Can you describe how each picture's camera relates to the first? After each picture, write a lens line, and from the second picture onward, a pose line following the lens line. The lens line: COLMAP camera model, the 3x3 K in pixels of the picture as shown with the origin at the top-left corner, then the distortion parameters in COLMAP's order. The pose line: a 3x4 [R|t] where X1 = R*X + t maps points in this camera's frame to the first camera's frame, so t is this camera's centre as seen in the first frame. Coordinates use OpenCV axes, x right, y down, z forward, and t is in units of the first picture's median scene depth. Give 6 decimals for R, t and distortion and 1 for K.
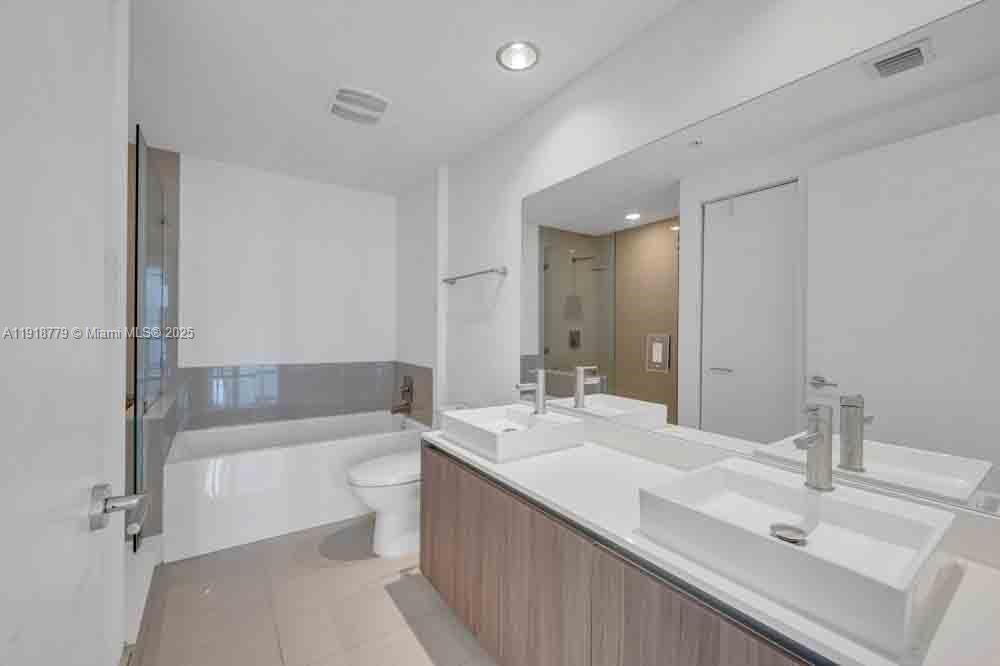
lens RADIAL K [[396.7, 0, 500.9], [0, 396.7, 332.7], [0, 0, 1]] dist [0.010180, -0.000130]
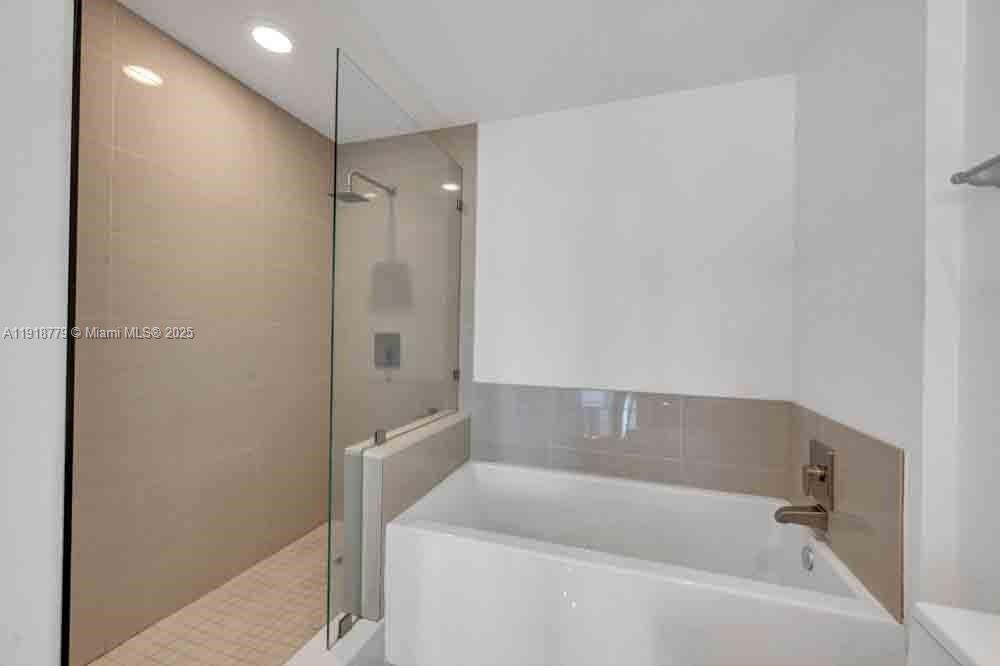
lens RADIAL K [[396.7, 0, 503.9], [0, 396.7, 334.9], [0, 0, 1]] dist [0.010180, -0.000130]
pose [[0.588218, -0.002968, -0.808697, -0.088261], [-0.004012, 0.999970, -0.006589, -0.003088], [0.808693, 0.007120, 0.588188, 0.478370]]
